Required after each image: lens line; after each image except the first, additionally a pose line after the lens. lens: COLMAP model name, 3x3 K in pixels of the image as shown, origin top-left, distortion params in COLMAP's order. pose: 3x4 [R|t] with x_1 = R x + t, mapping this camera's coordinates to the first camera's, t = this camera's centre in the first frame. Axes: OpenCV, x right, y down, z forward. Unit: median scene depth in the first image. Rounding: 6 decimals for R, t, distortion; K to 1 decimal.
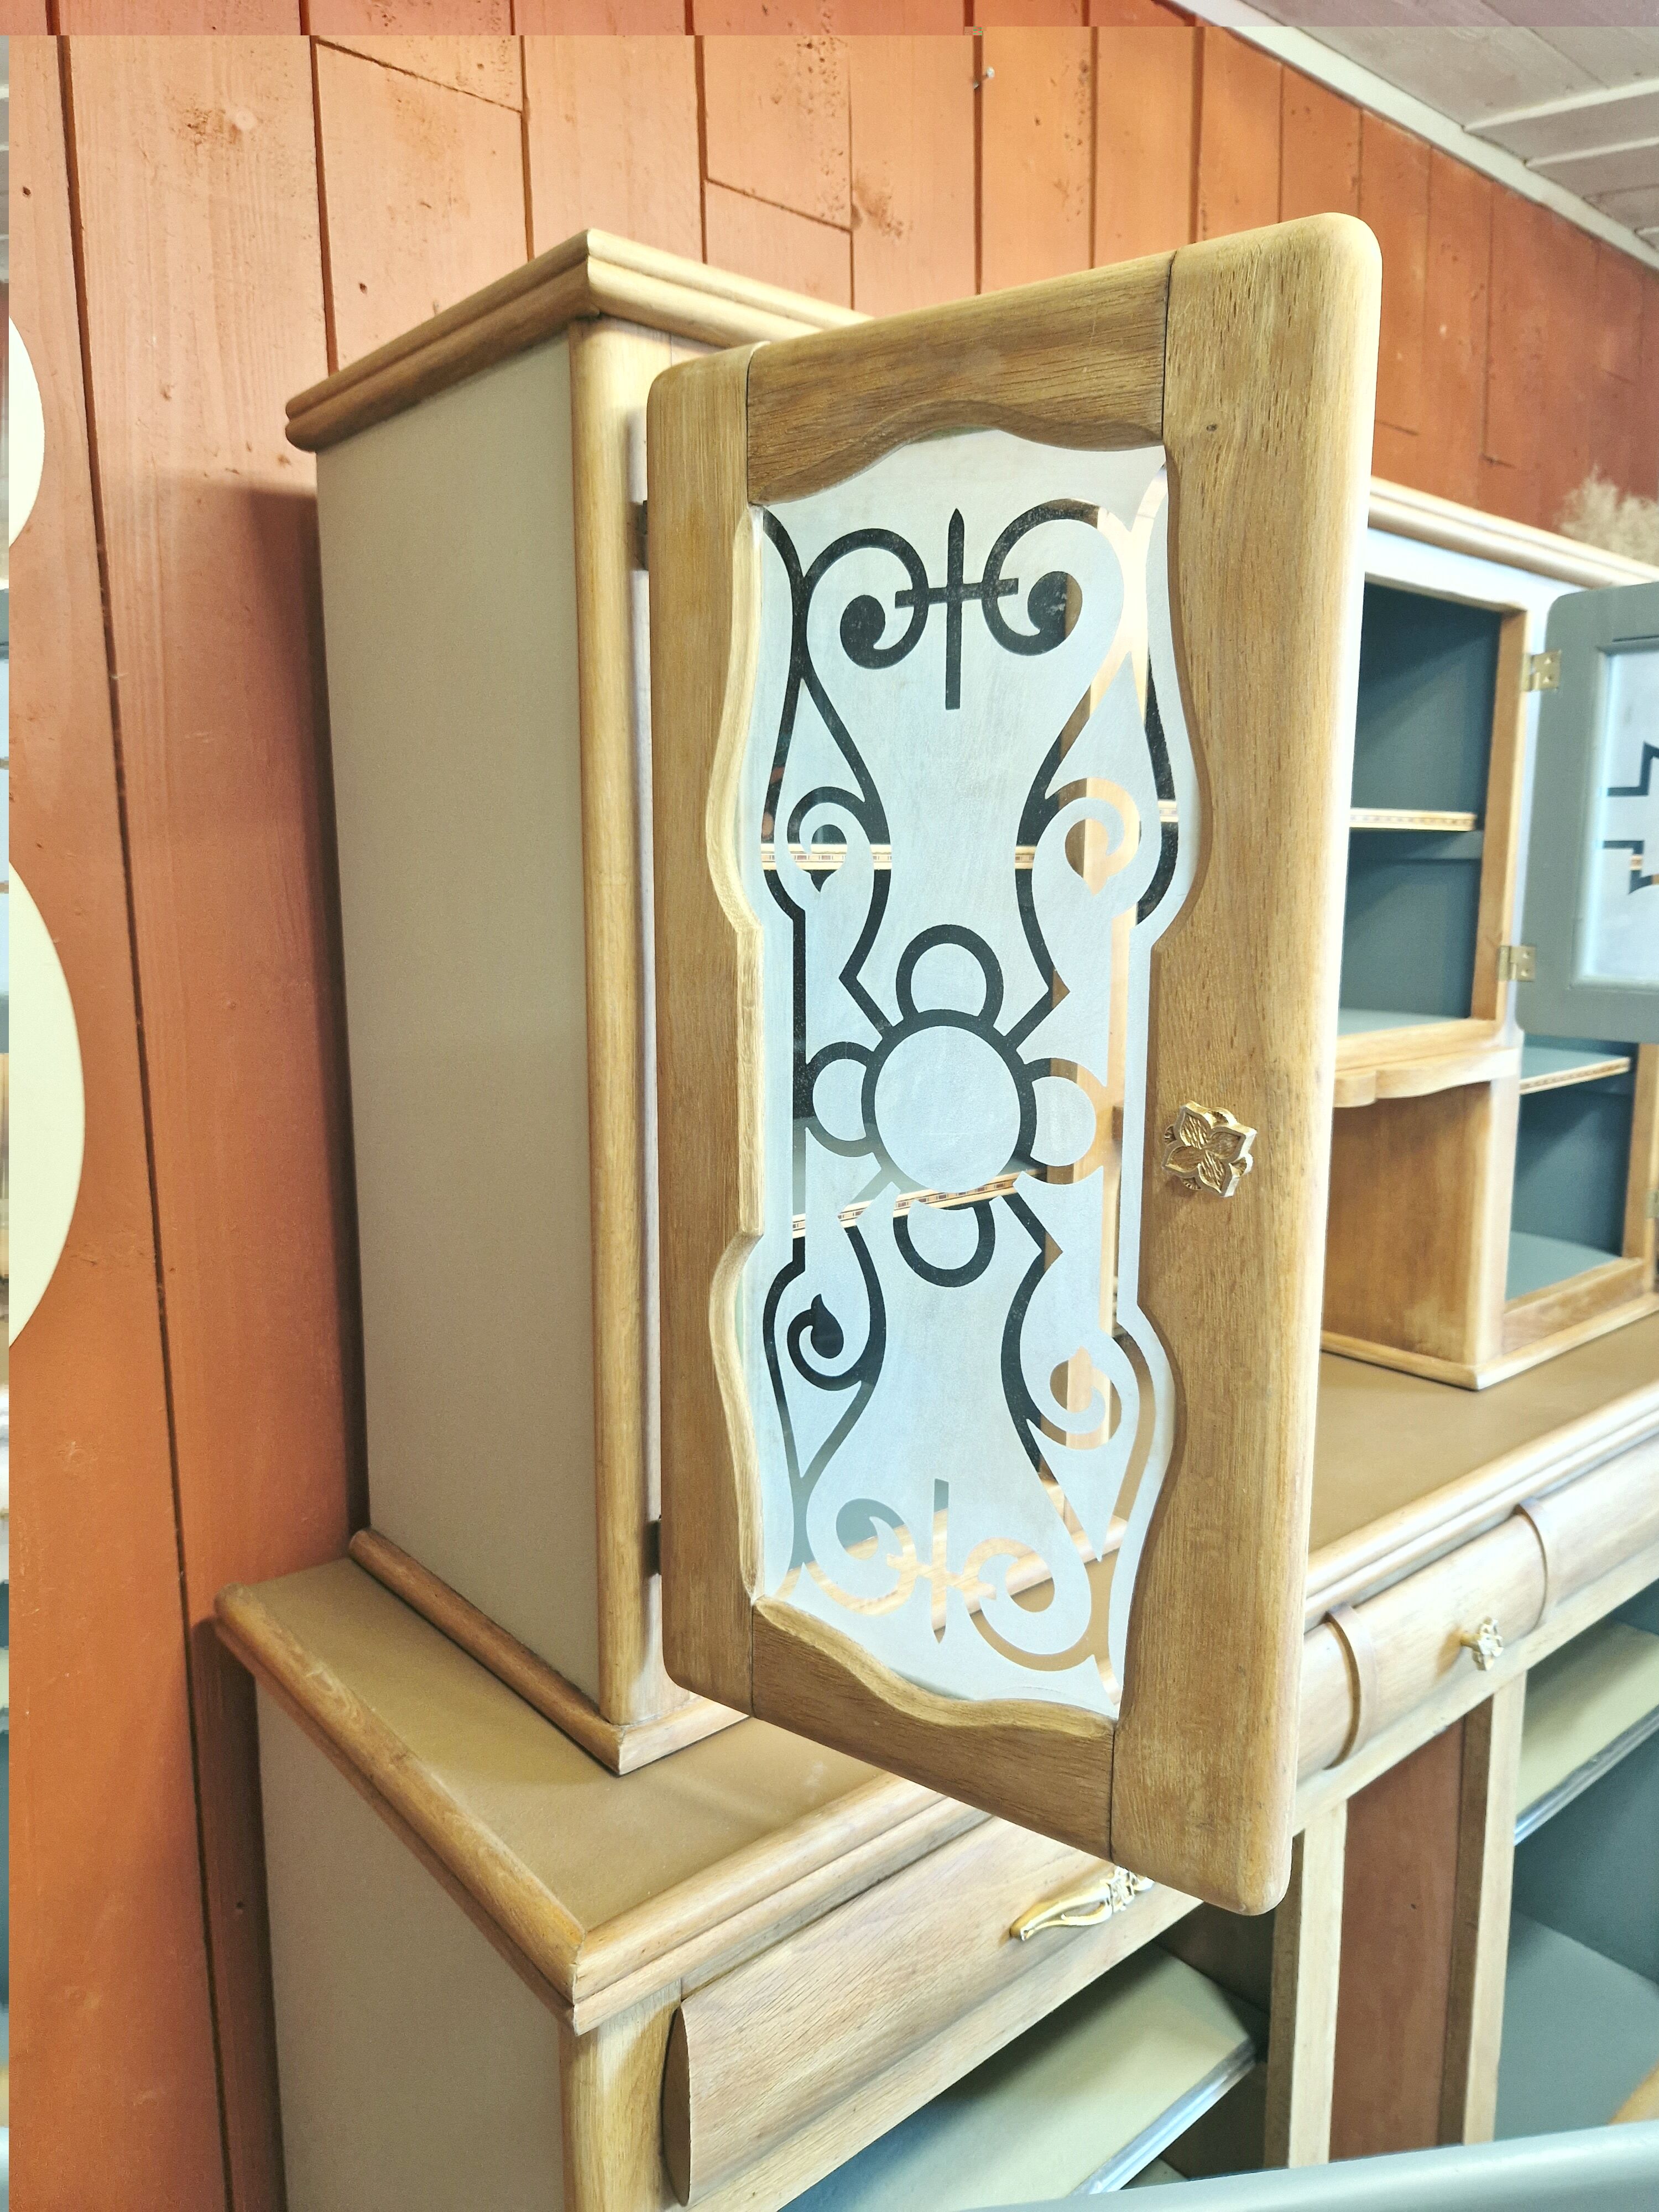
lens RADIAL K [[1513.5, 0, 853.0], [0, 1513.5, 1108.0], [0, 0, 1]] dist [0.036750, -0.001590]
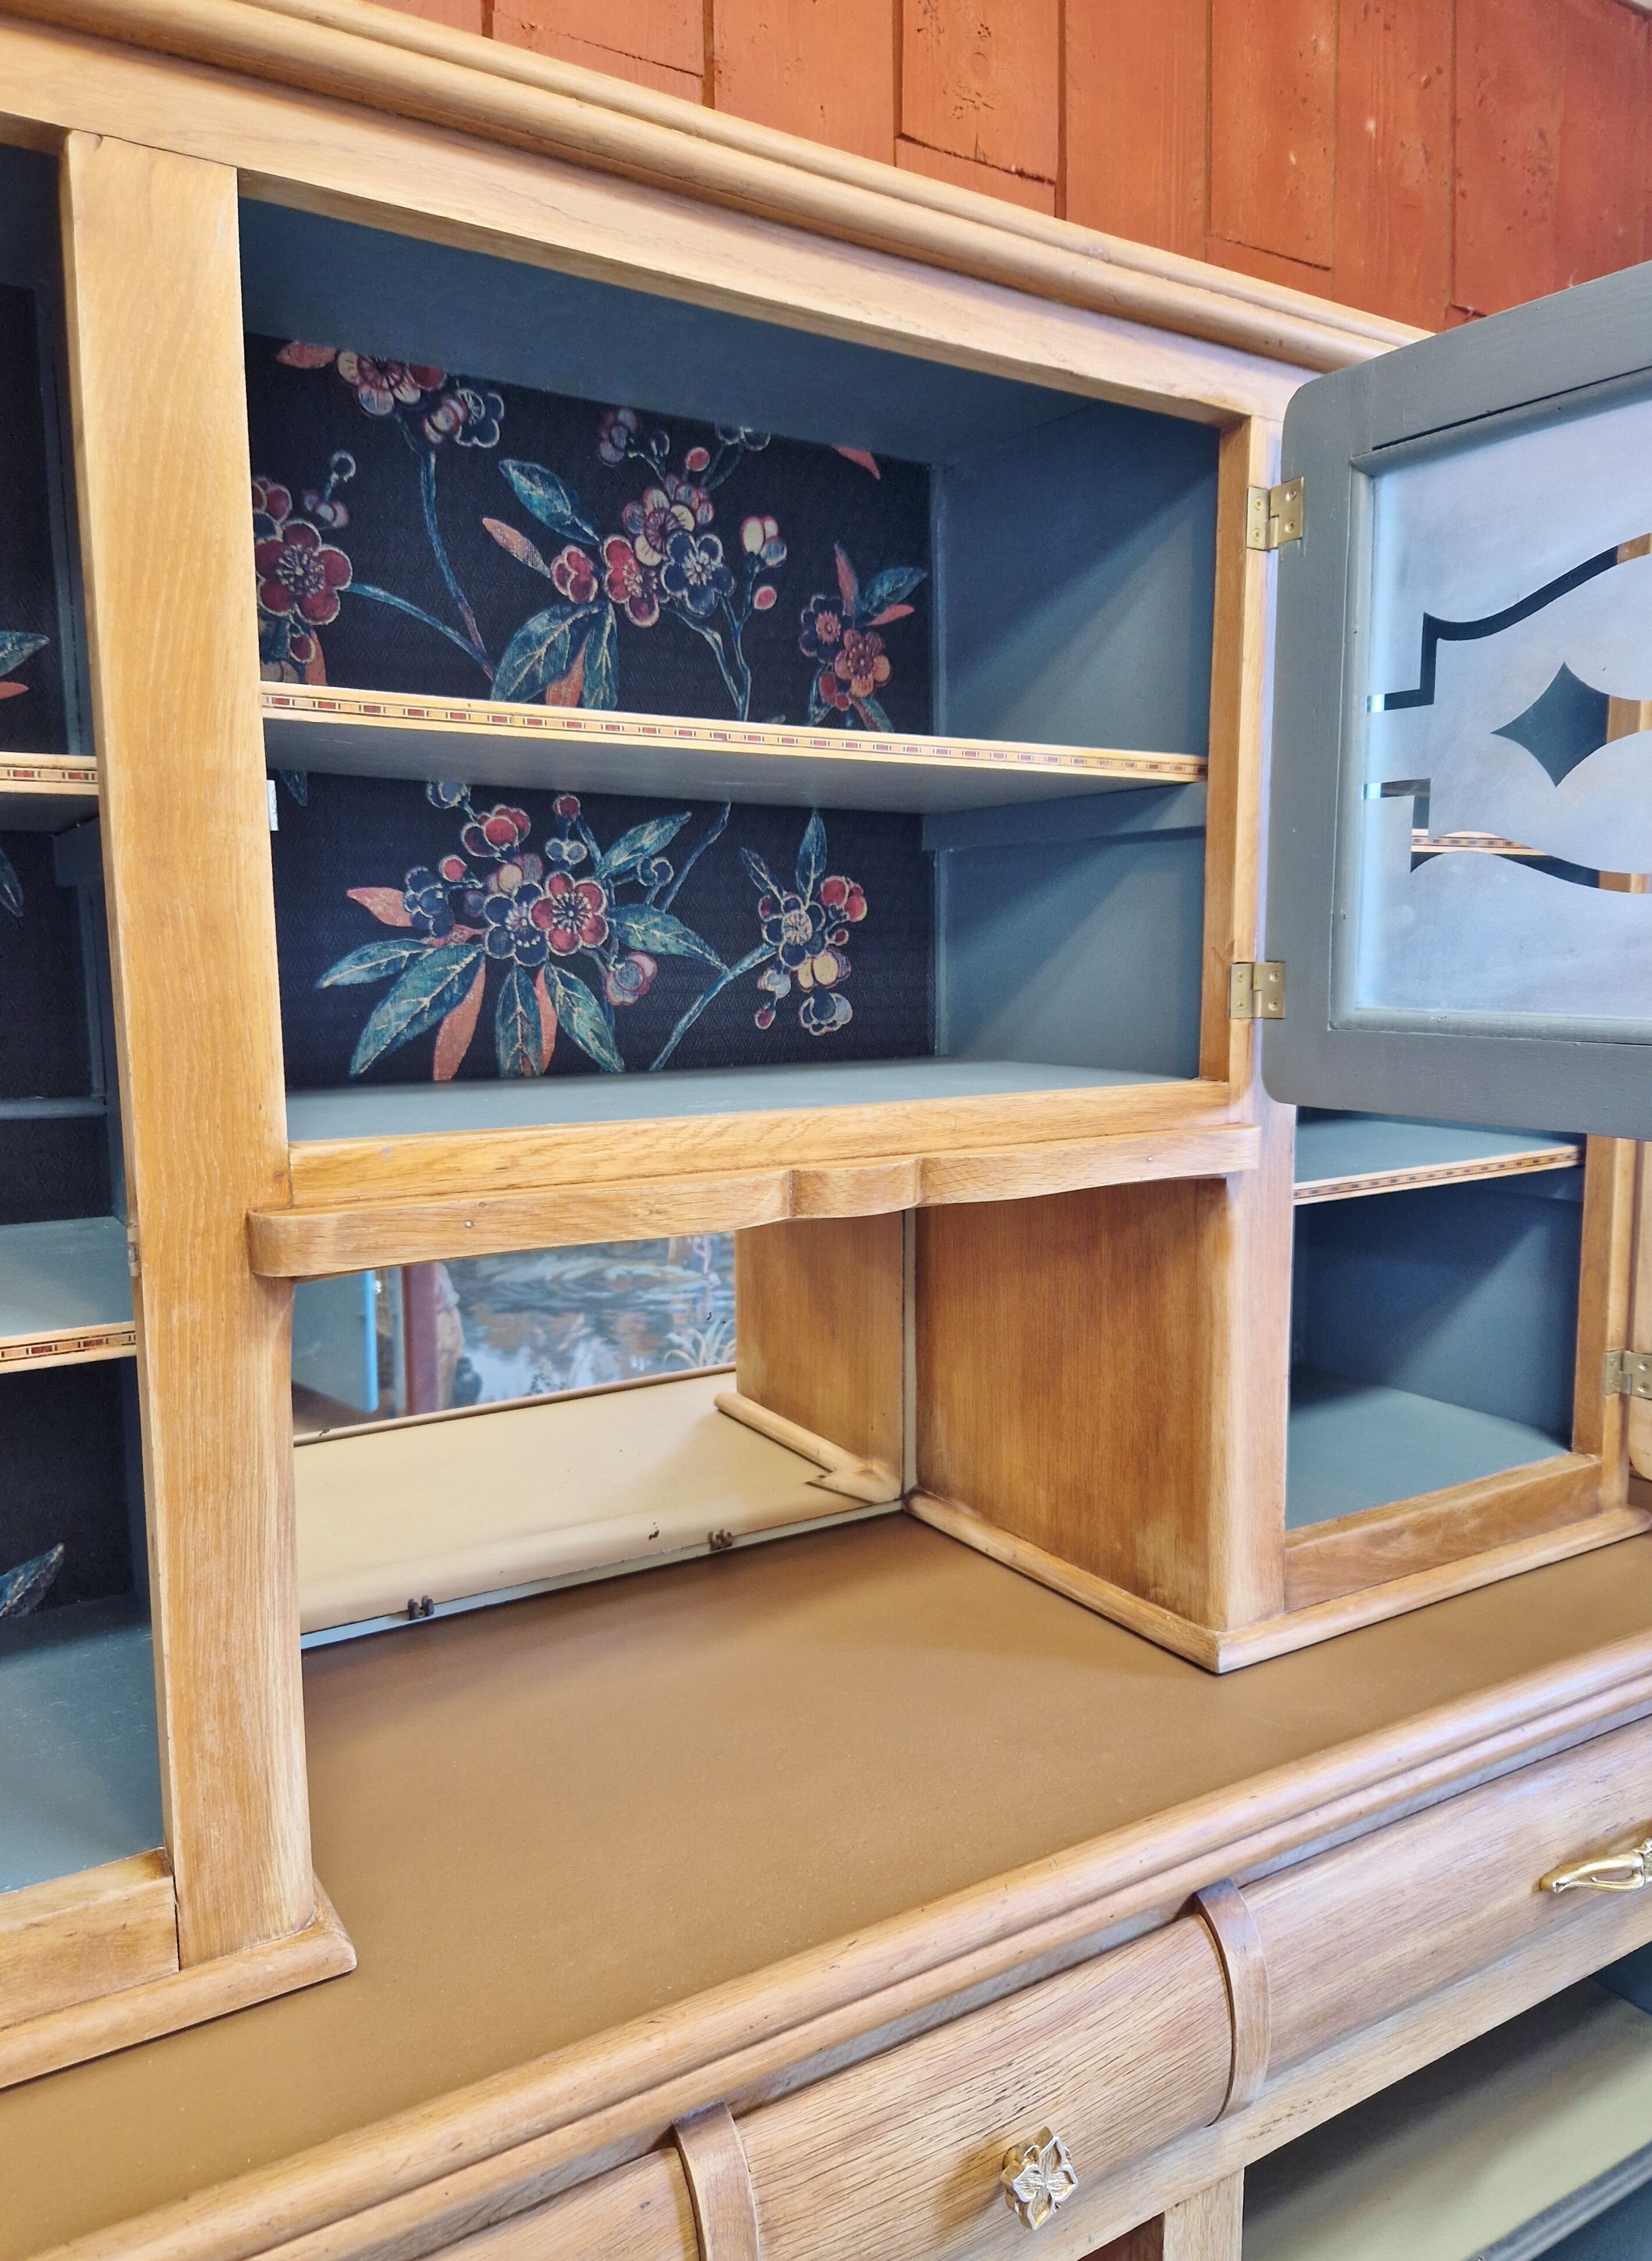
lens RADIAL K [[1580.2, 0, 832.0], [0, 1580.2, 1144.0], [0, 0, 1]] dist [0.058326, -0.039467]
pose [[0.987492, 0.011056, -0.157278, 0.380288], [-0.016183, 0.999377, -0.031359, -0.009224], [0.156833, 0.033513, 0.987056, 0.347798]]
